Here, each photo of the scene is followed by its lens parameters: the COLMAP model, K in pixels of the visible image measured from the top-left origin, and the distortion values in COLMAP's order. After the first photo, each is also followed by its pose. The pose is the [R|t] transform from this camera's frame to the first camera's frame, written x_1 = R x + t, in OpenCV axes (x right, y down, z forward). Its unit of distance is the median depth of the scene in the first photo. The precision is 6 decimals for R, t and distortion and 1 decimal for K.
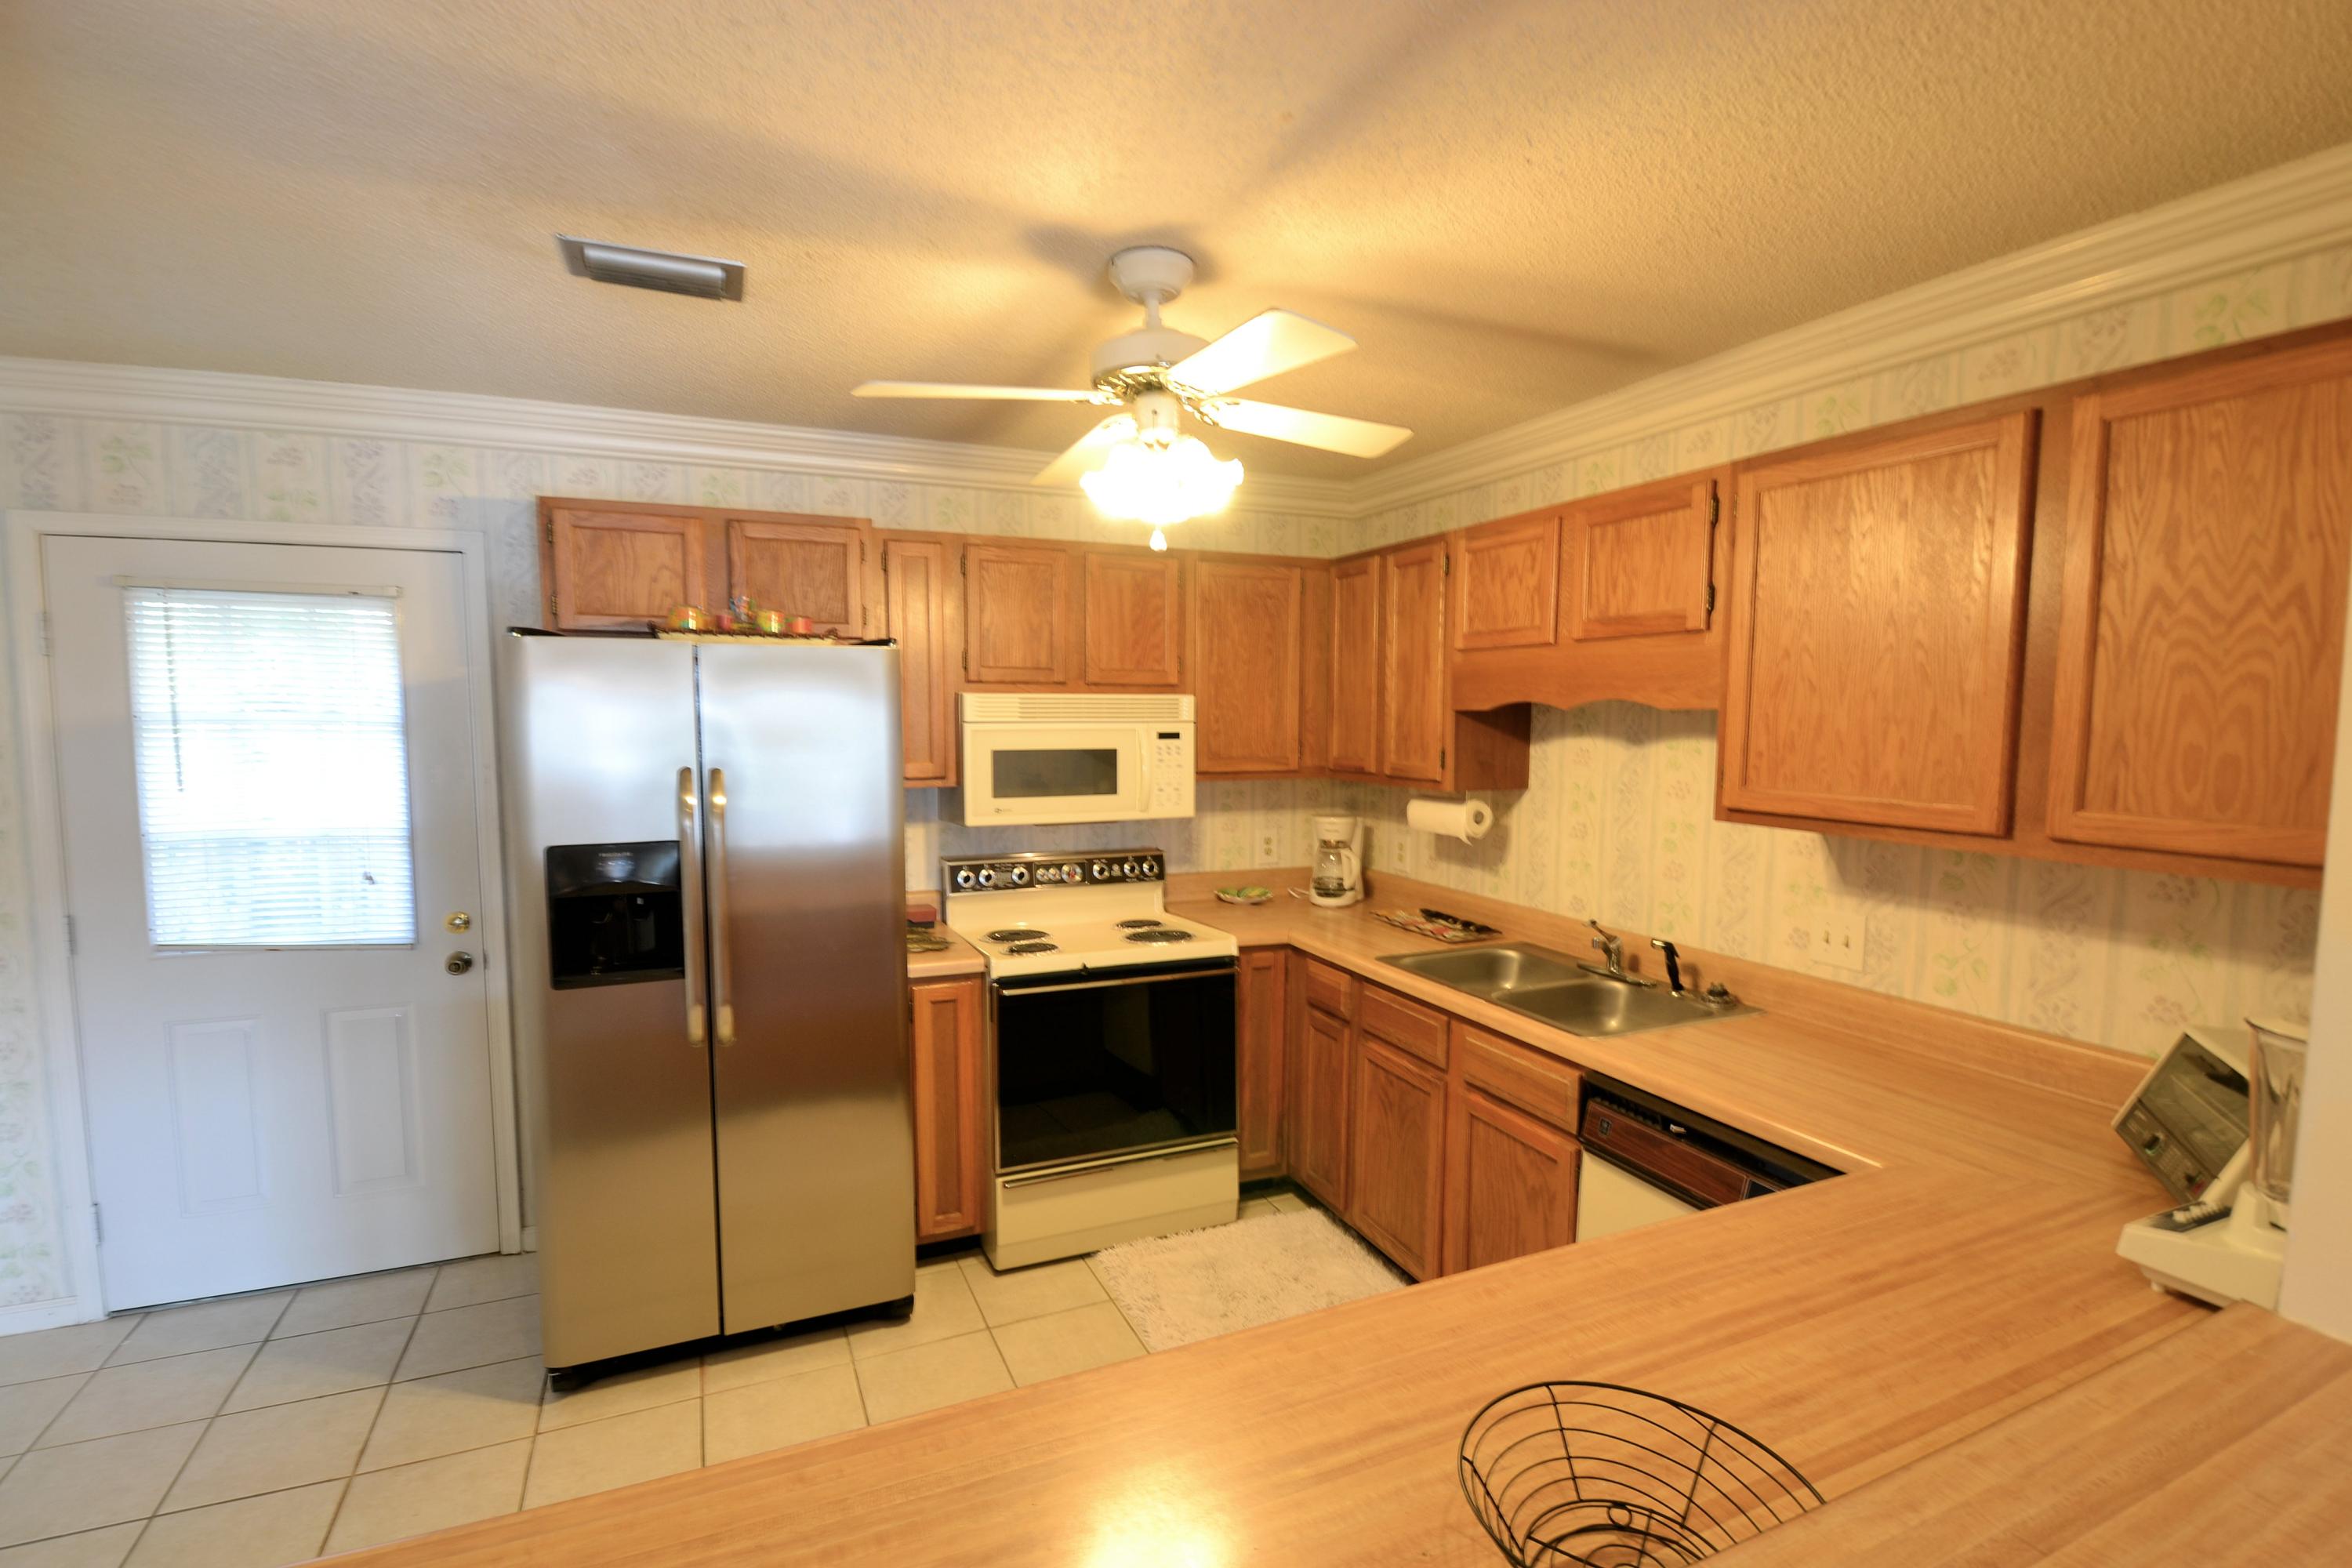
lens RADIAL K [[1081.4, 0, 1169.8], [0, 1081.4, 804.9], [0, 0, 1]] dist [0.005095, -0.014357]
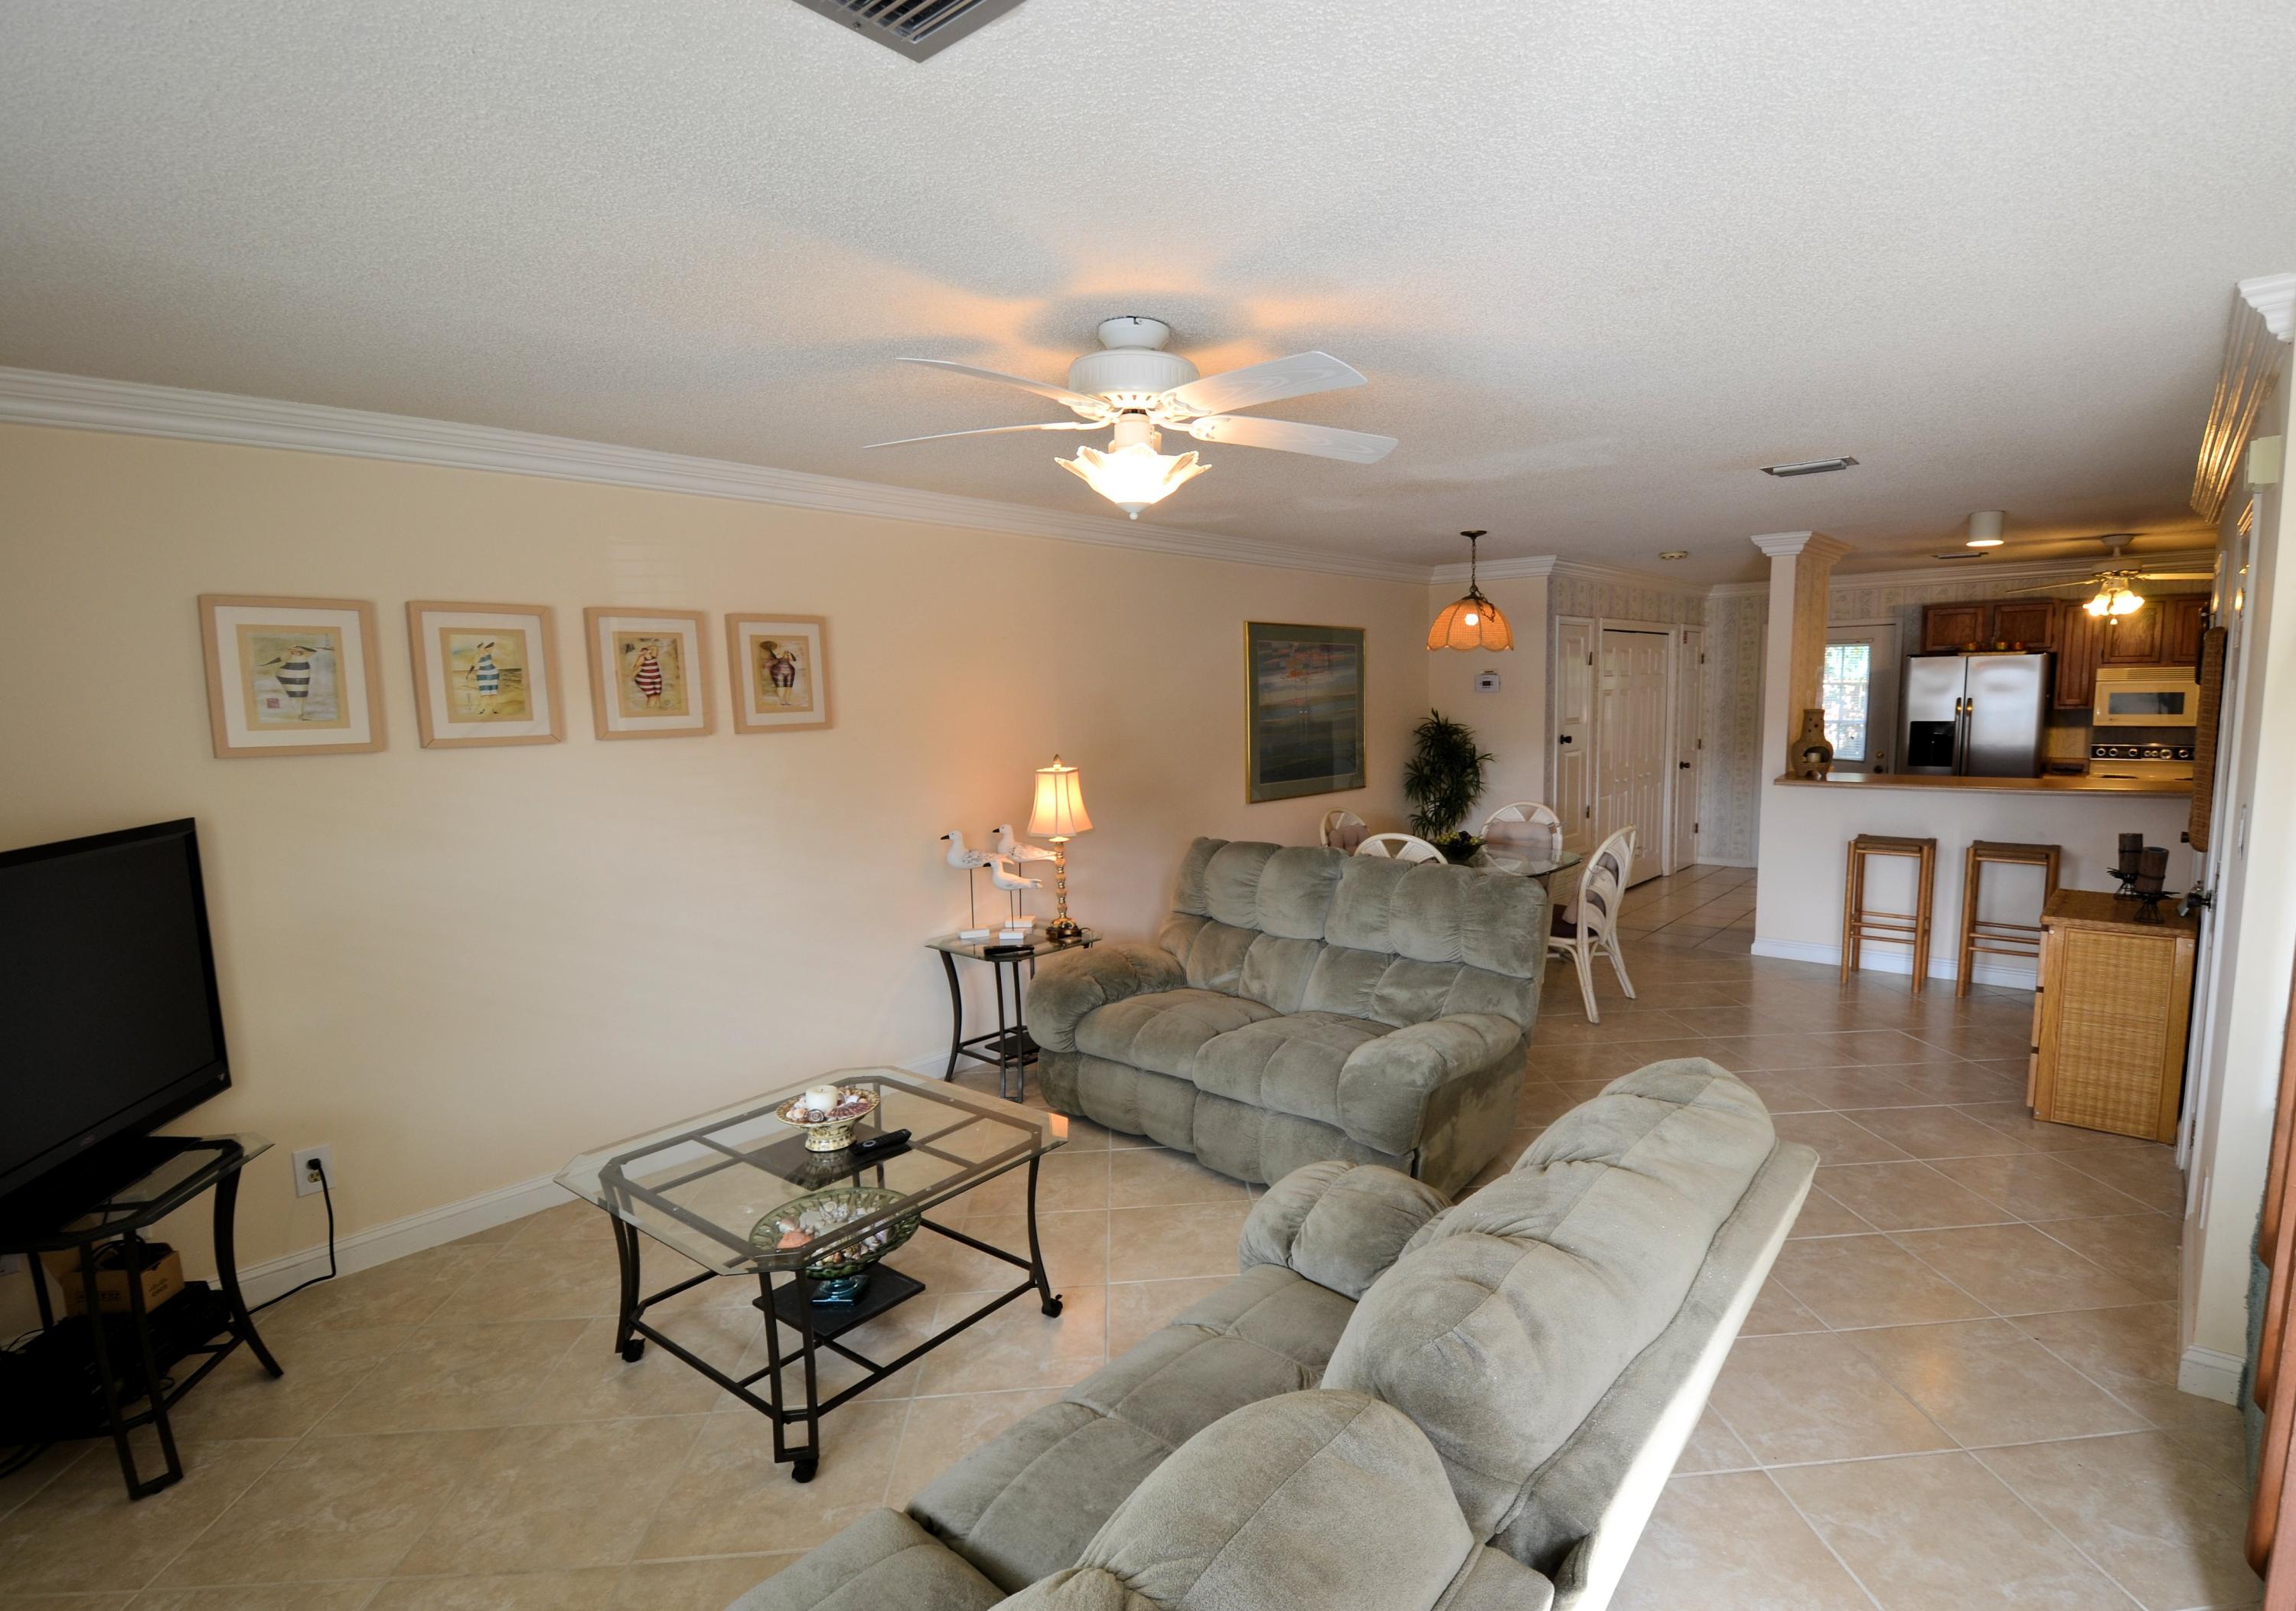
lens RADIAL K [[1147.7, 0, 1190.5], [0, 1147.7, 850.4], [0, 0, 1]] dist [-0.005796, -0.004457]
pose [[0.438122, 0.109011, -0.892281, 1.305177], [-0.054233, 0.994017, 0.094811, 0.175487], [0.897278, 0.006852, 0.441413, -2.021967]]
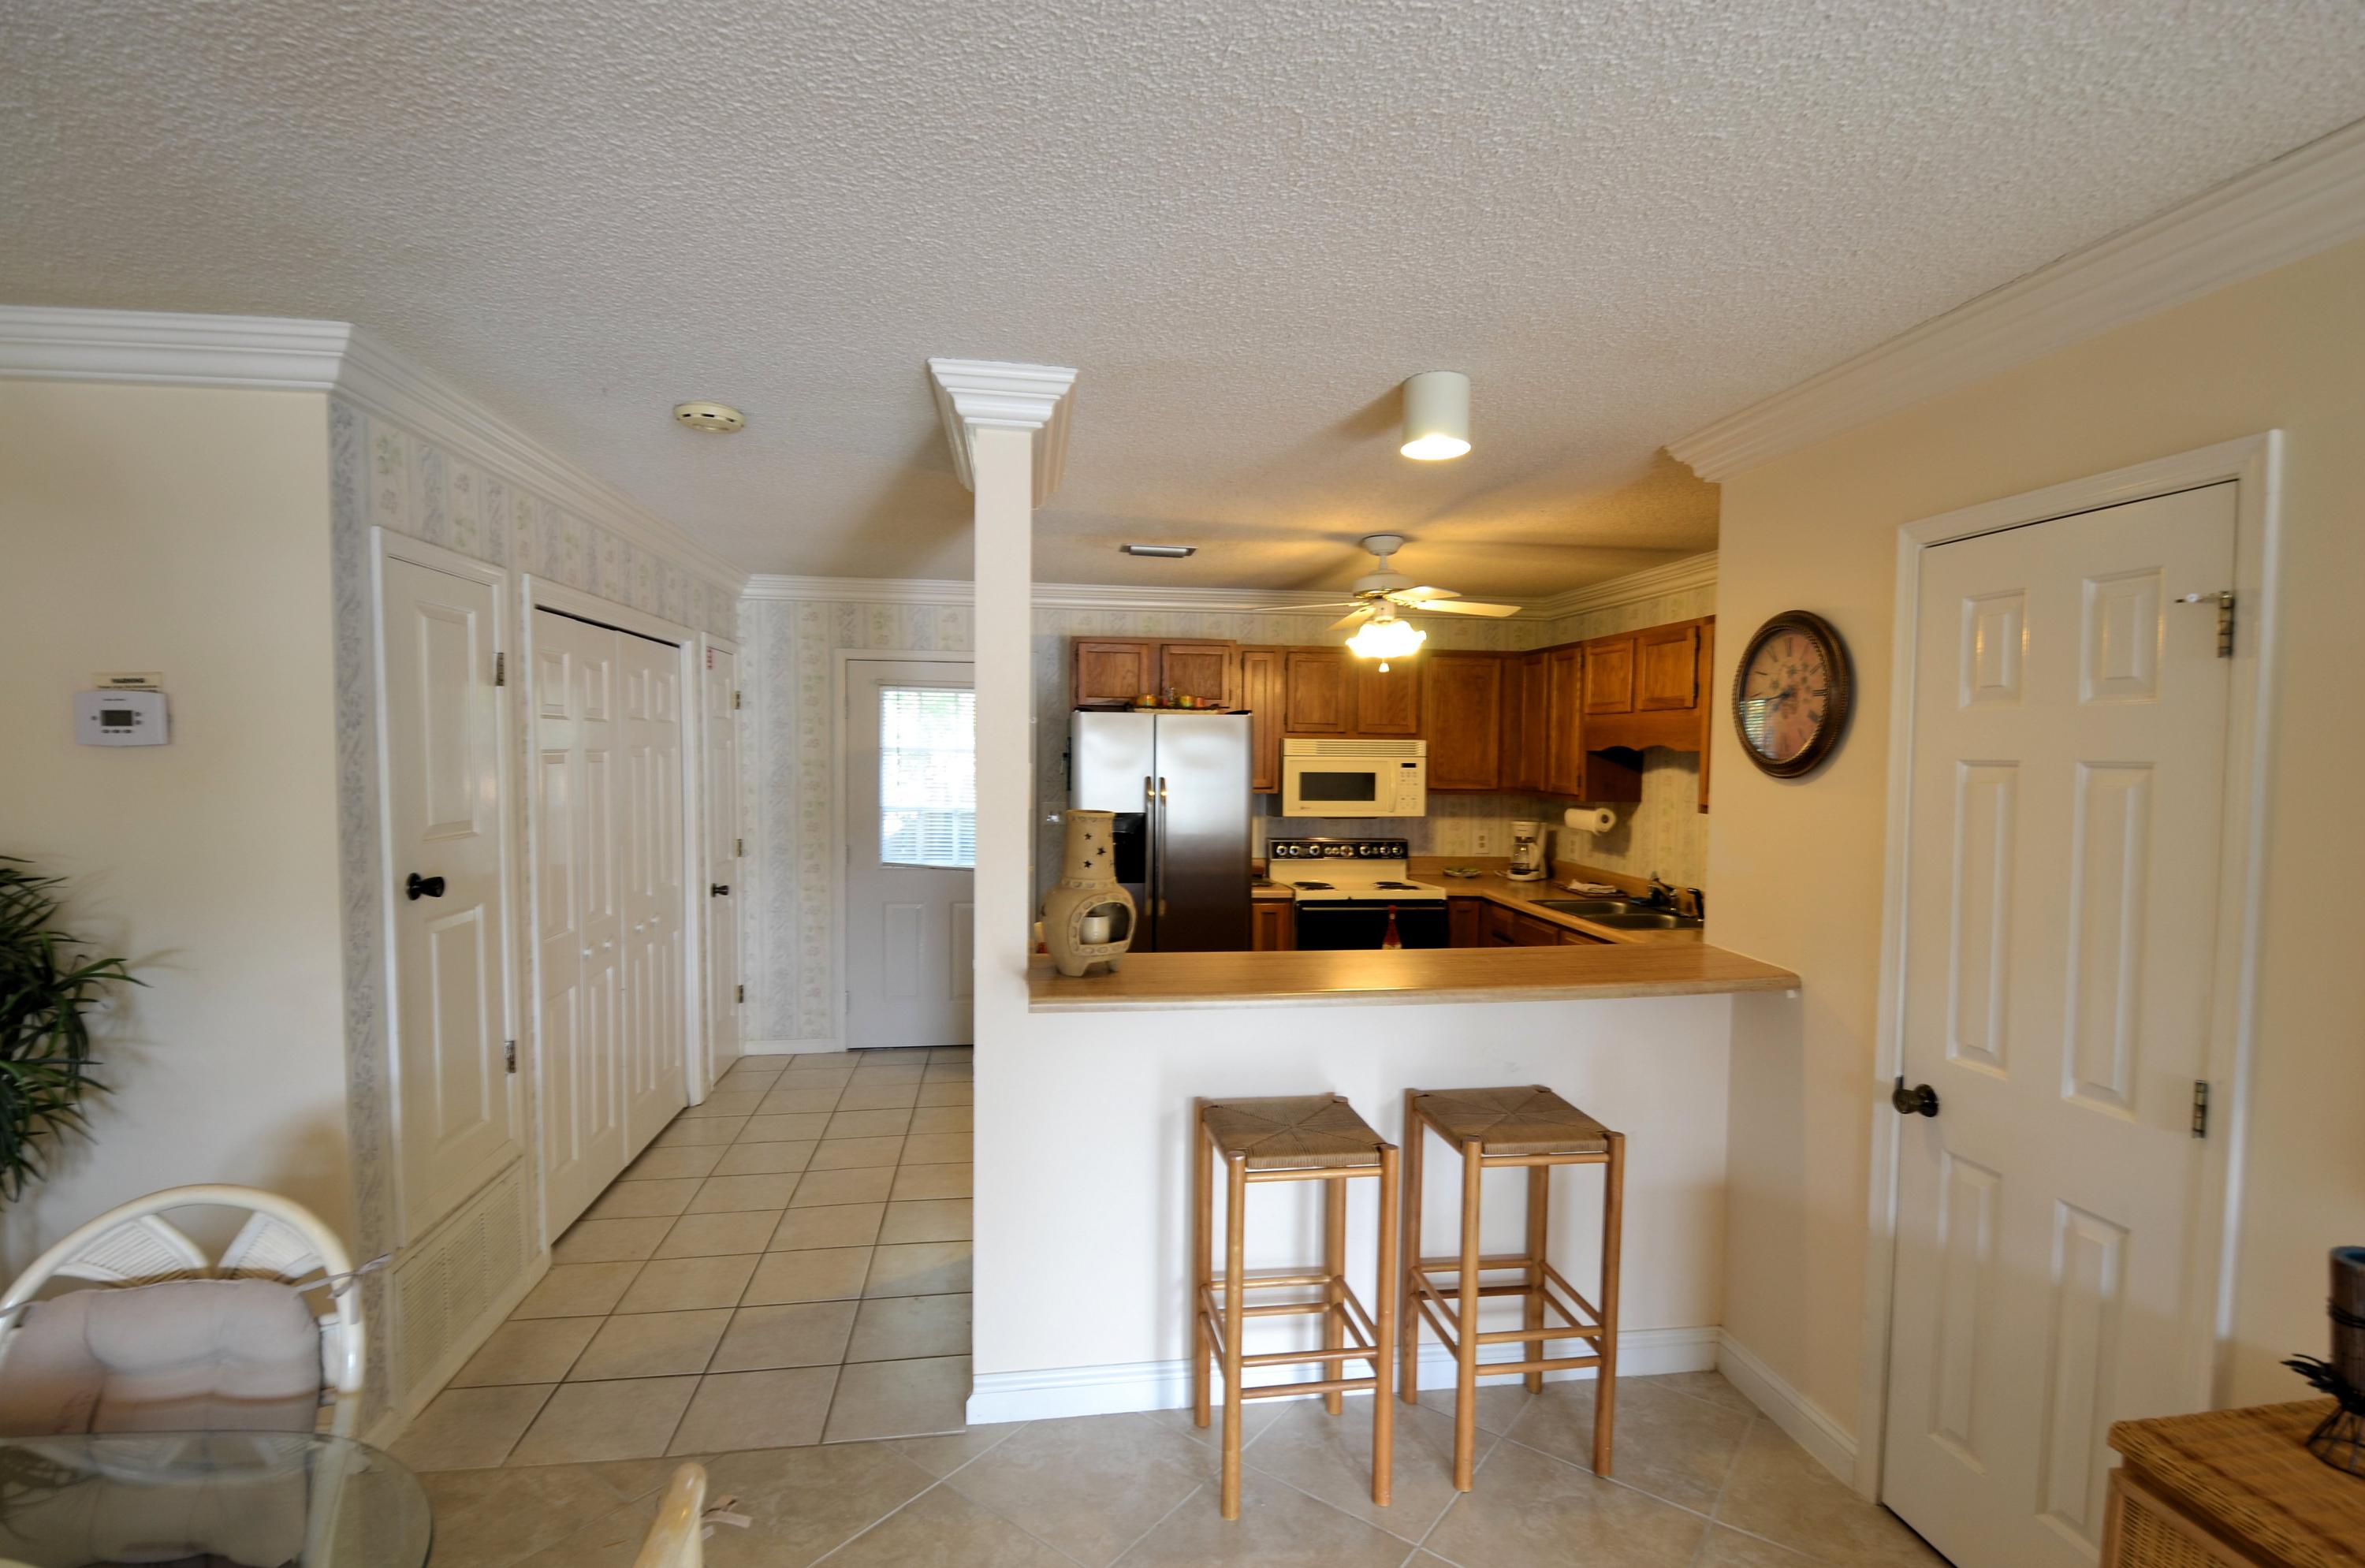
lens RADIAL K [[1087.4, 0, 1174.2], [0, 1087.4, 807.1], [0, 0, 1]] dist [0.005095, -0.014357]
pose [[0.963431, 0.021570, -0.267087, 0.112727], [-0.030819, 0.999060, -0.030485, 0.068537], [0.266179, 0.037602, 0.963190, -0.766173]]
